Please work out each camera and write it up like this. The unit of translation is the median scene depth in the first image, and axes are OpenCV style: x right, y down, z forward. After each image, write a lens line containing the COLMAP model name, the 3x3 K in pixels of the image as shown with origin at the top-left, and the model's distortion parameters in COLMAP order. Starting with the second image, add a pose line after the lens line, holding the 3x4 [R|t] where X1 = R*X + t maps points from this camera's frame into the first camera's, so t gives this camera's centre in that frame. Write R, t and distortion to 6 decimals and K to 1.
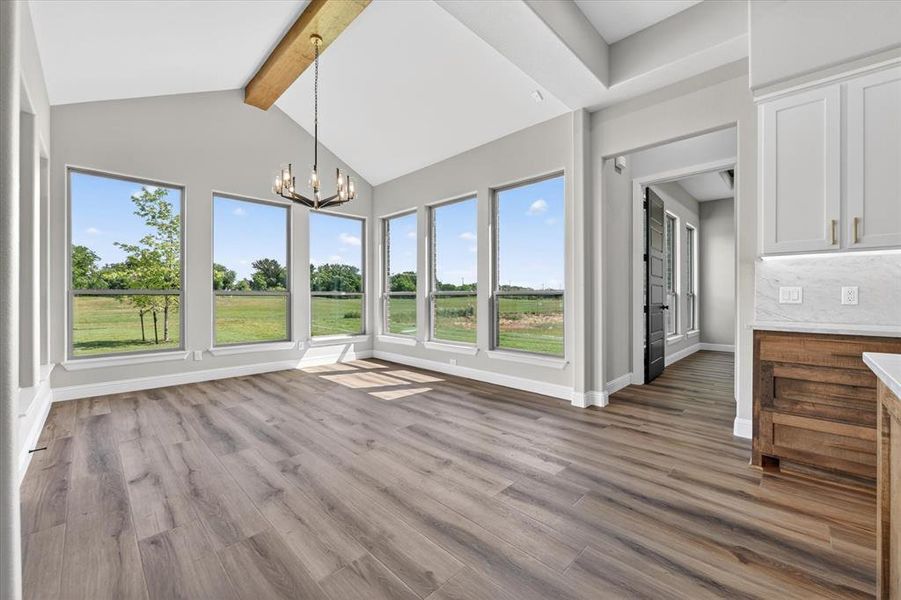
lens RADIAL K [[360.9, 0, 454.8], [0, 360.9, 296.9], [0, 0, 1]] dist [-0.007719, -0.000400]
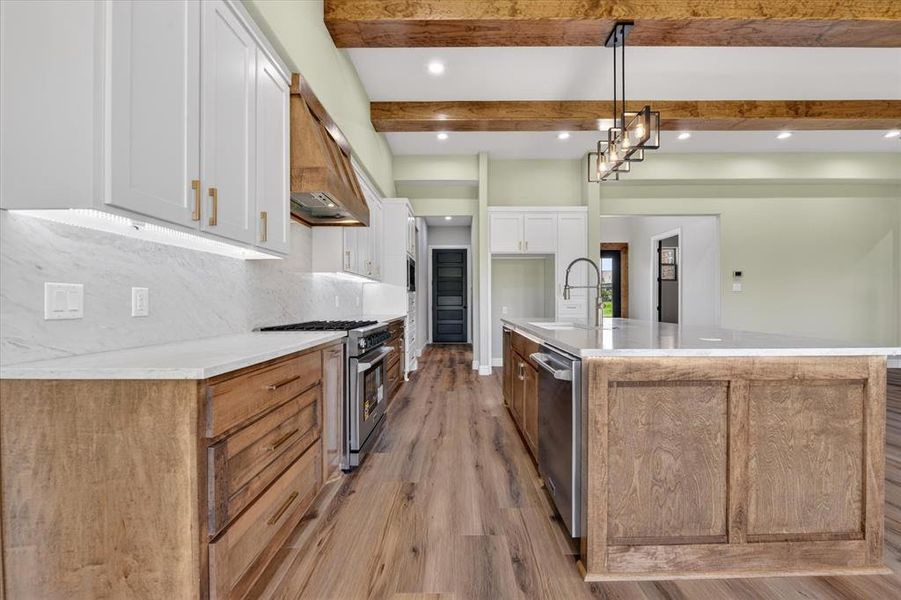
lens RADIAL K [[359.3, 0, 455.0], [0, 359.3, 304.1], [0, 0, 1]] dist [-0.009233, -0.000084]
pose [[-0.695780, -0.003315, 0.718248, 0.221189], [0.003841, 0.999958, 0.008336, -0.002125], [-0.718245, 0.008559, -0.695738, 0.820810]]
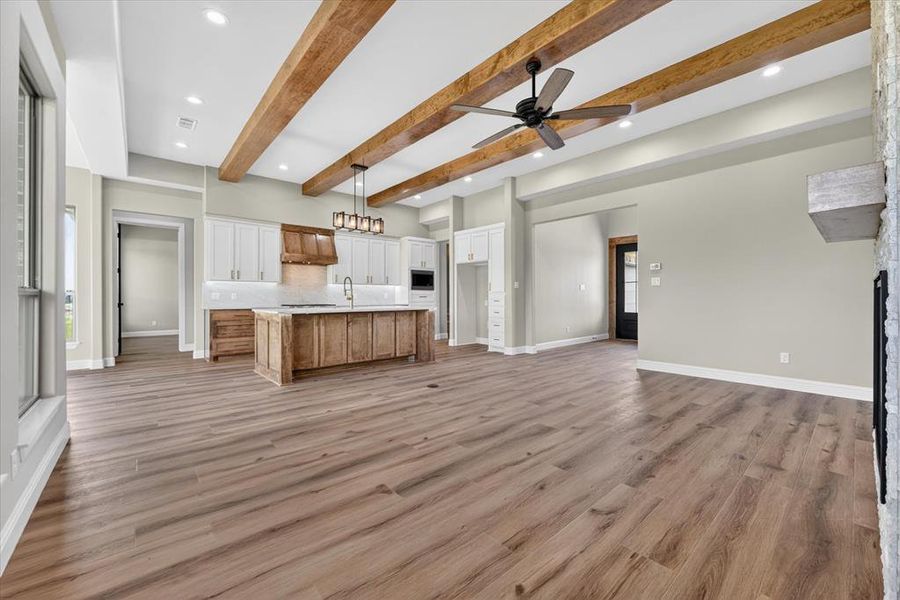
lens RADIAL K [[360.5, 0, 454.3], [0, 360.5, 296.9], [0, 0, 1]] dist [-0.007719, -0.000400]
pose [[0.071436, -0.001456, 0.997444, -1.255766], [0.002309, 0.999996, 0.001294, -0.000425], [-0.997443, 0.002210, 0.071439, -0.733164]]
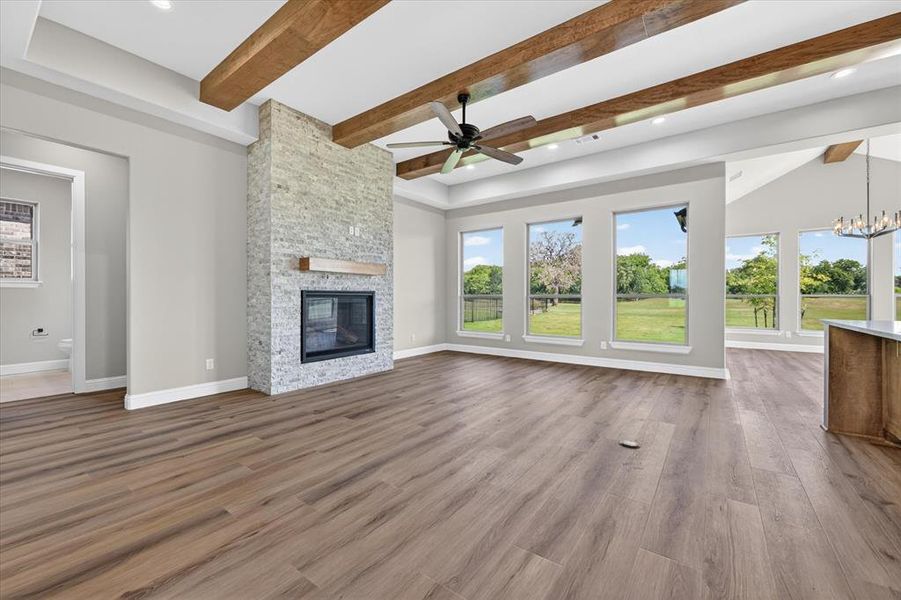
lens RADIAL K [[359.8, 0, 452.4], [0, 359.8, 301.0], [0, 0, 1]] dist [-0.008930, -0.000171]
pose [[0.145624, 0.007941, -0.989308, 0.987795], [-0.000971, 0.999968, 0.007883, 0.000828], [0.989340, -0.000187, 0.145627, -1.103409]]
